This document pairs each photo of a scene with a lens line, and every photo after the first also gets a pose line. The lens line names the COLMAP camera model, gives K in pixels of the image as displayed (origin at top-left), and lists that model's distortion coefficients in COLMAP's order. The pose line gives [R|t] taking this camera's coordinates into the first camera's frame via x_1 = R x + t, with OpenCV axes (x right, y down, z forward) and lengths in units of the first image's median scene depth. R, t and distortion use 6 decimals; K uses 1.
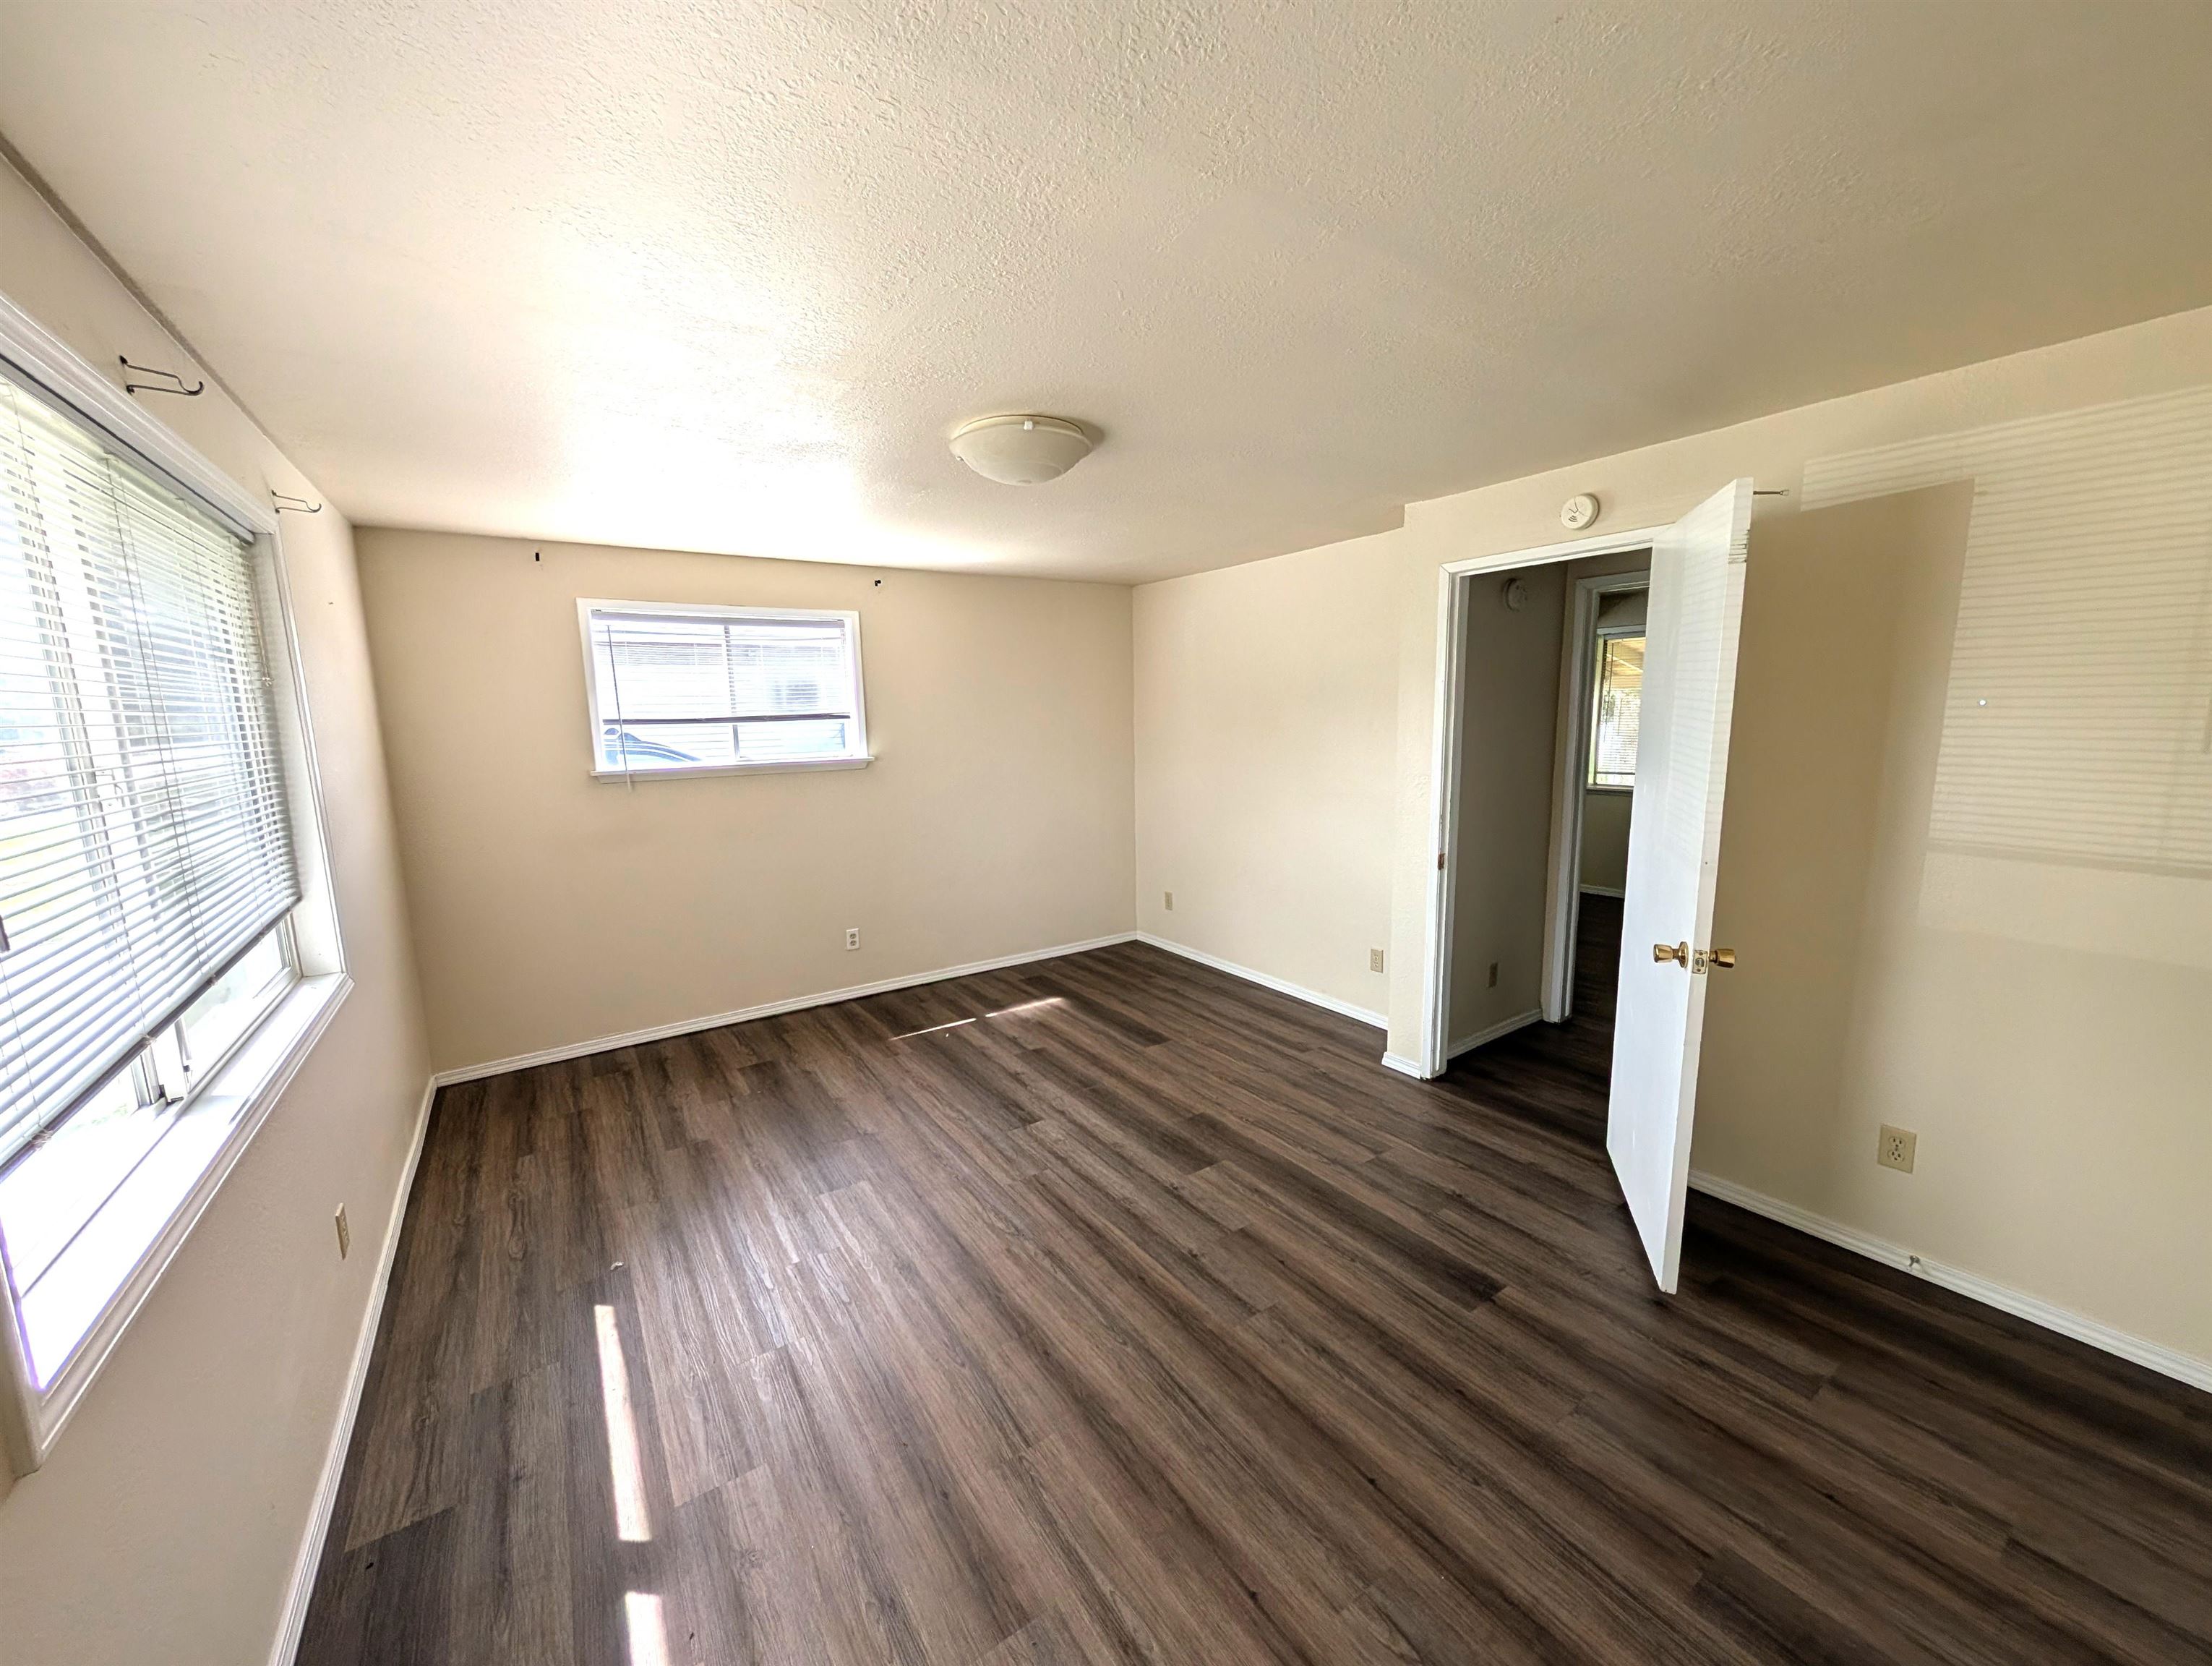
lens RADIAL K [[840.1, 0, 1108.0], [0, 840.1, 837.2], [0, 0, 1]] dist [0.000406, 0.000264]
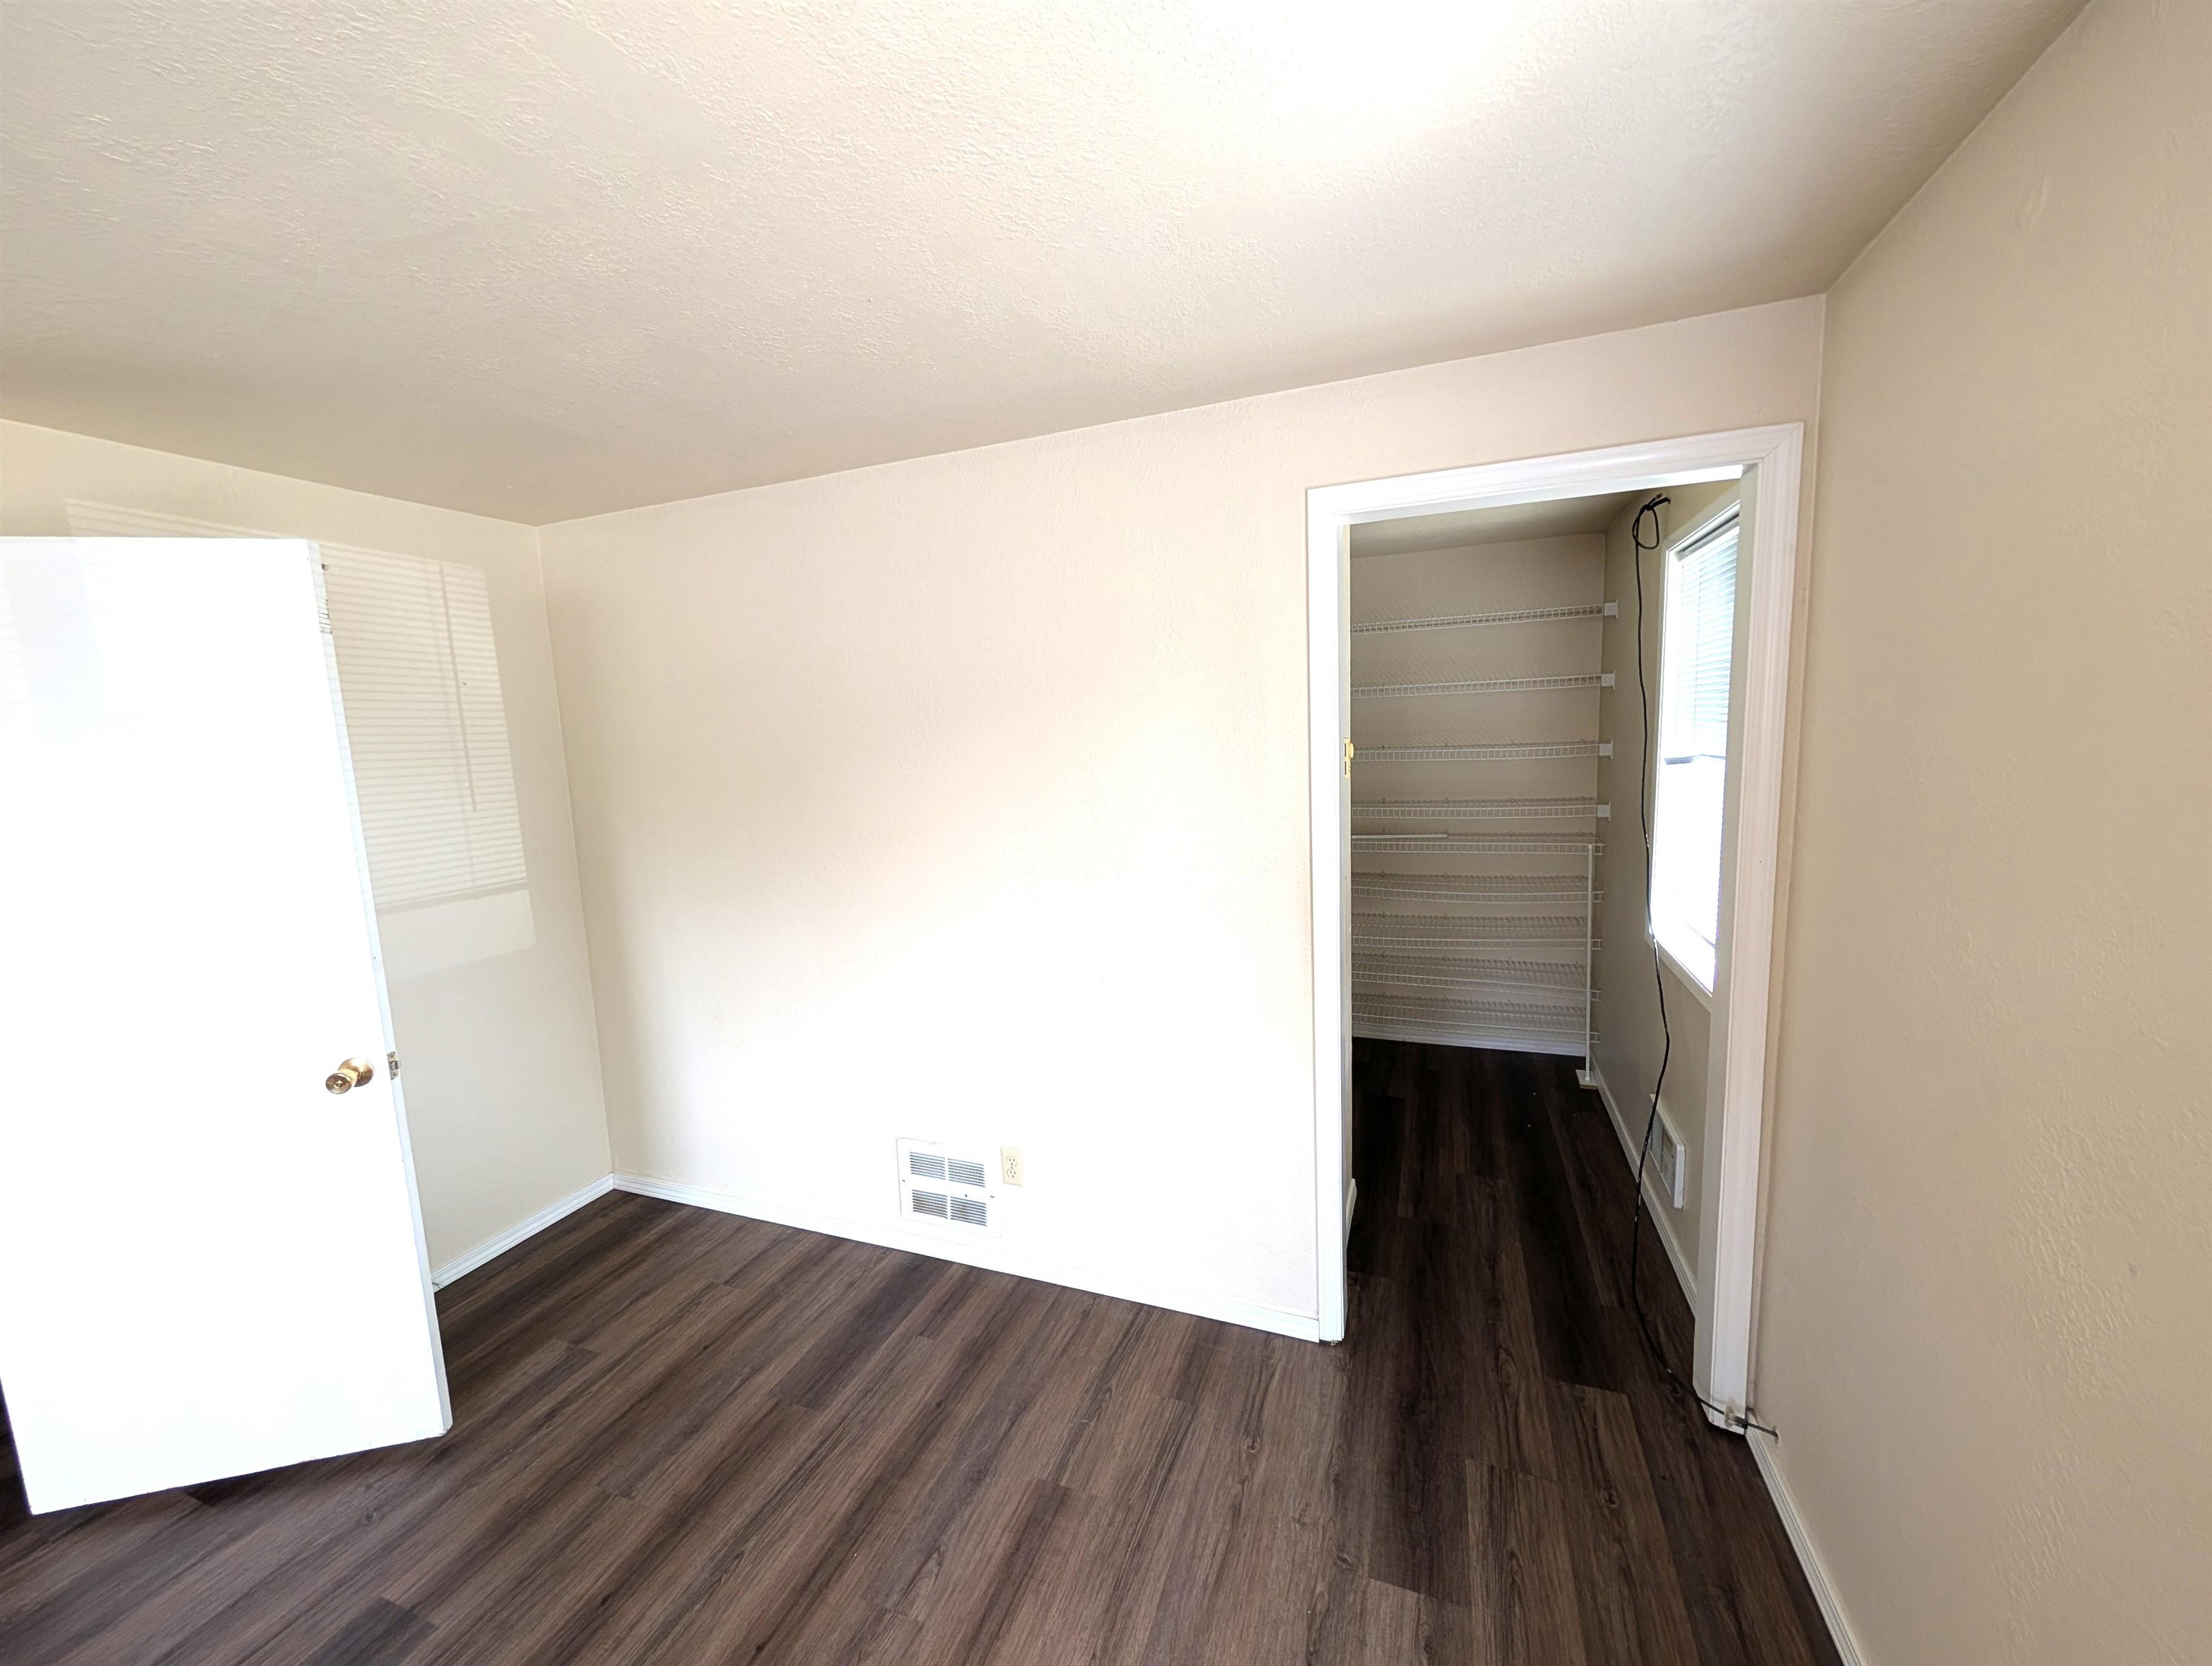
lens RADIAL K [[840.1, 0, 1108.0], [0, 840.1, 837.2], [0, 0, 1]] dist [0.000406, 0.000264]
pose [[-0.560591, -0.063599, 0.825647, -0.381747], [0.179150, 0.964120, 0.195903, -0.106270], [-0.808482, 0.257736, -0.529083, 0.650578]]
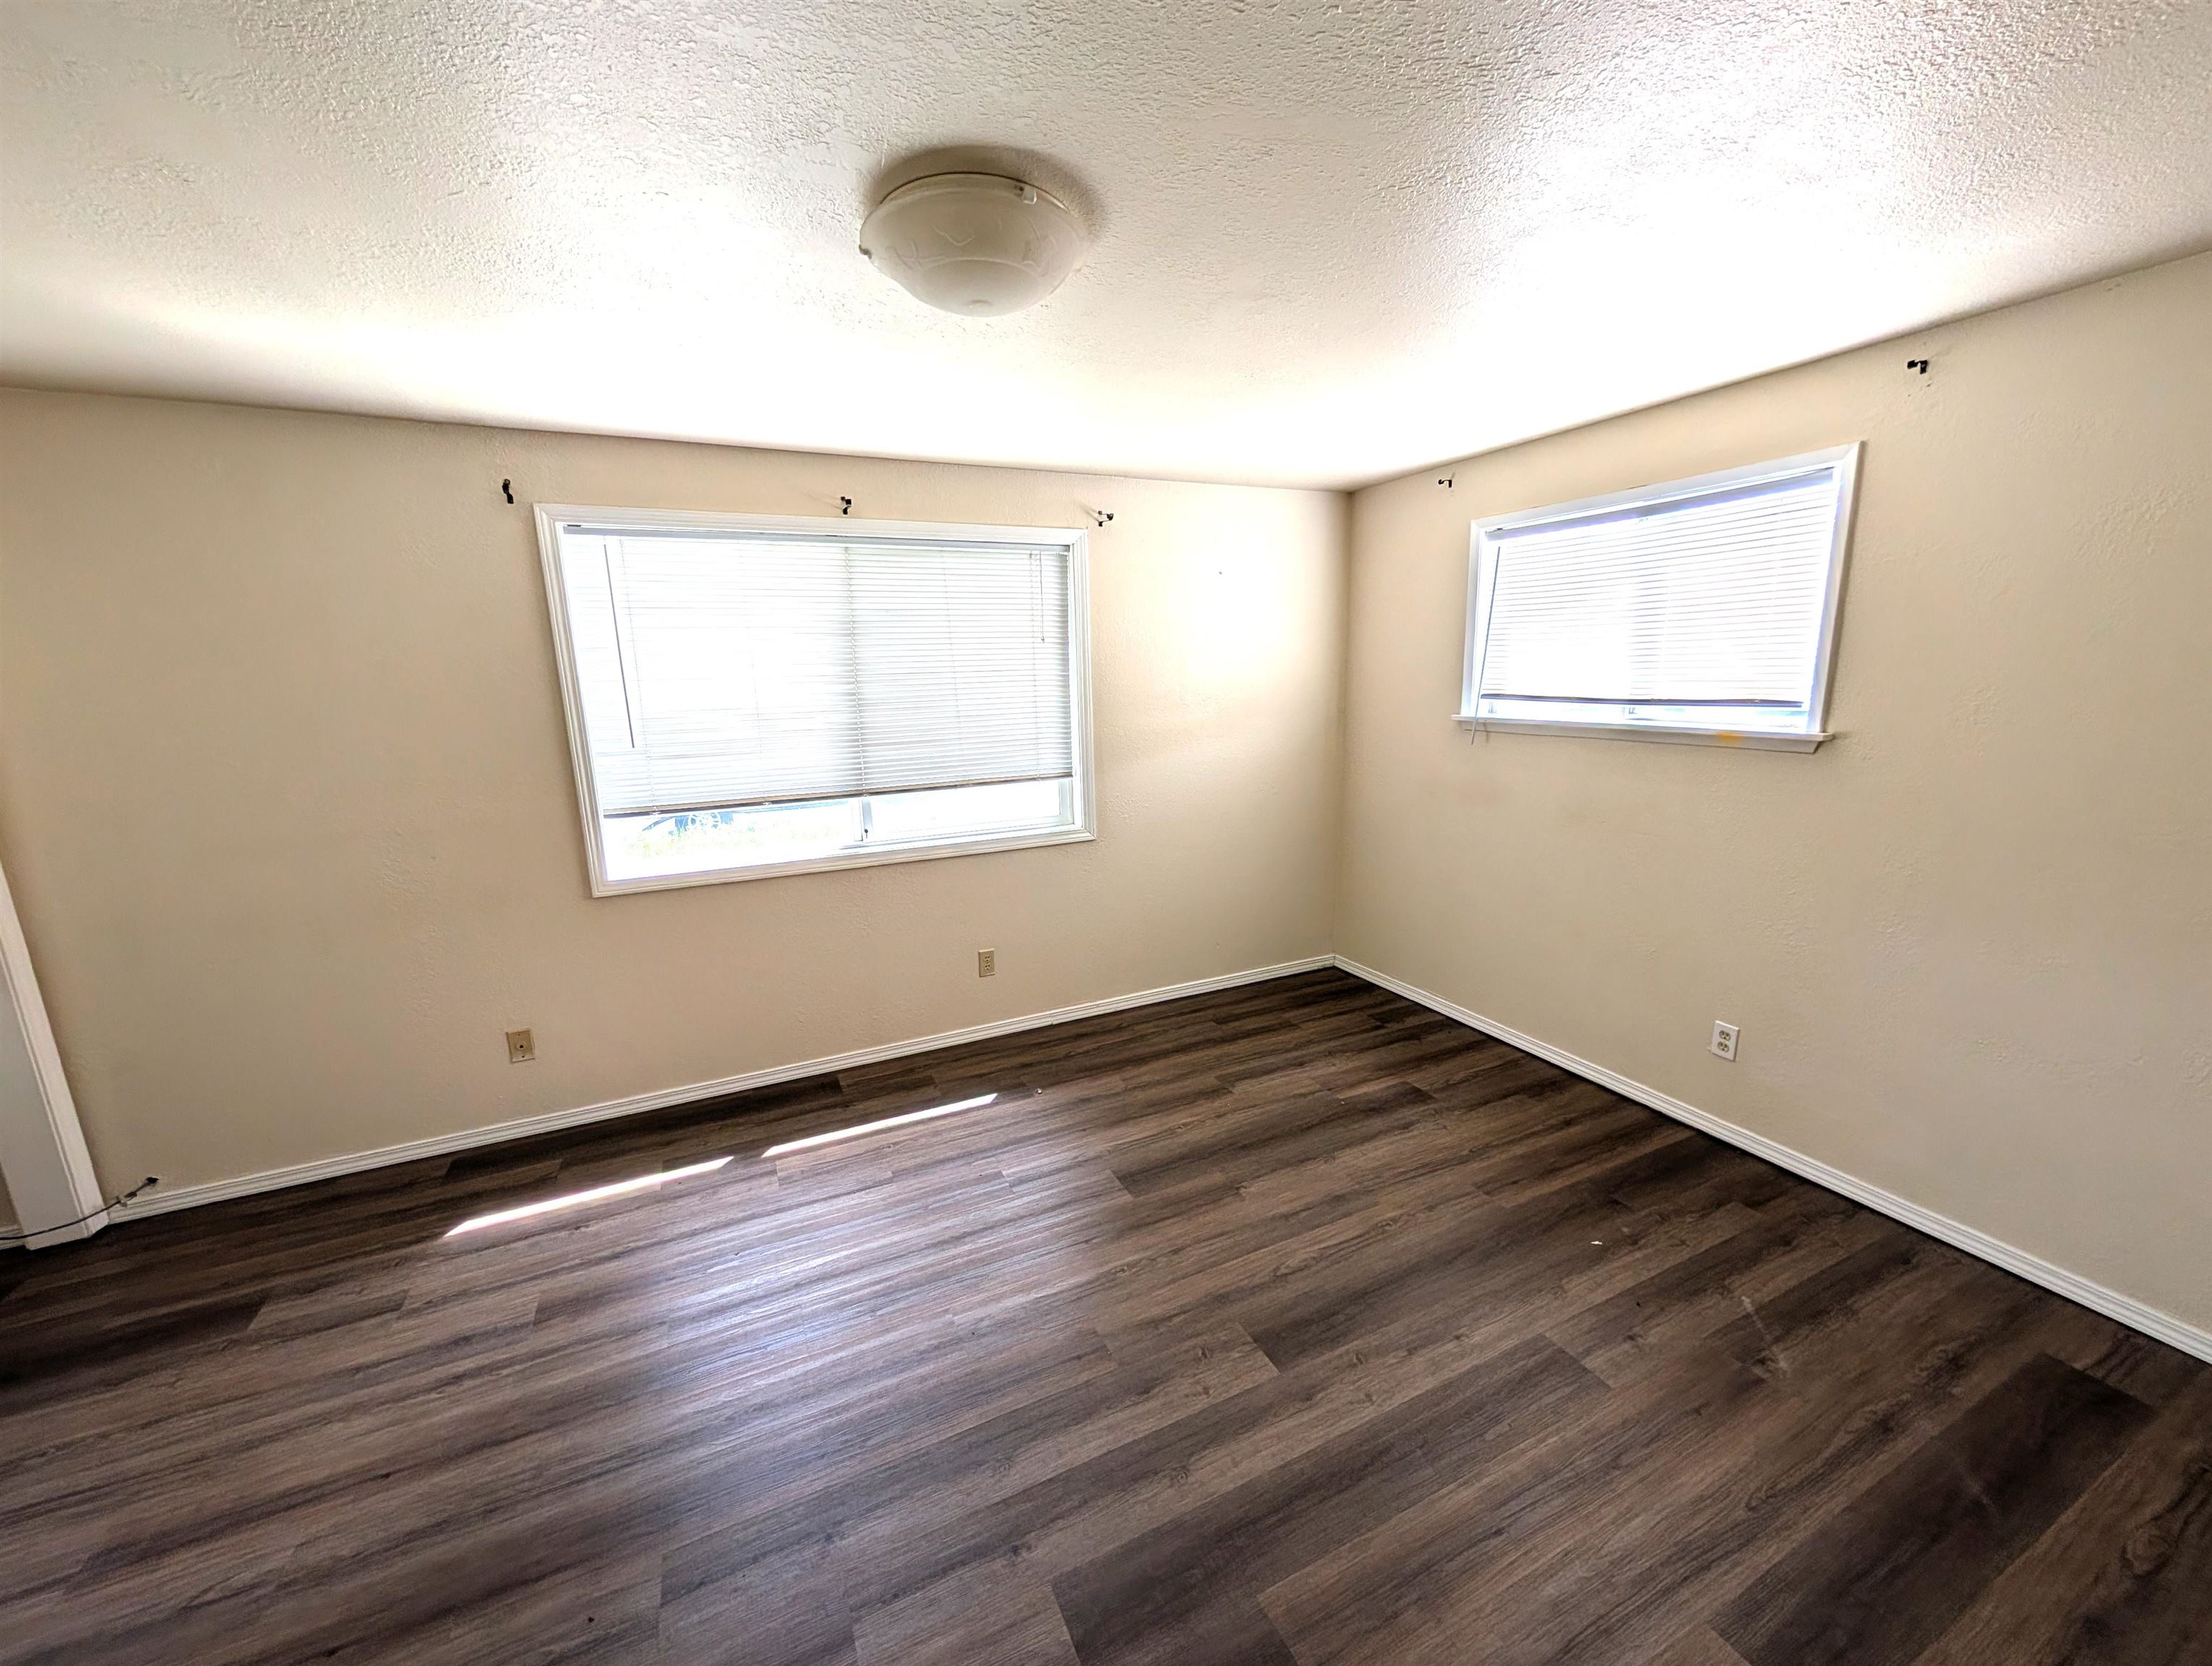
lens RADIAL K [[840.1, 0, 1108.0], [0, 840.1, 837.2], [0, 0, 1]] dist [0.000406, 0.000264]
pose [[-0.156885, 0.218315, -0.963185, 0.551135], [-0.121681, 0.963559, 0.238219, -0.188307], [0.980092, 0.154575, -0.124603, 1.170177]]
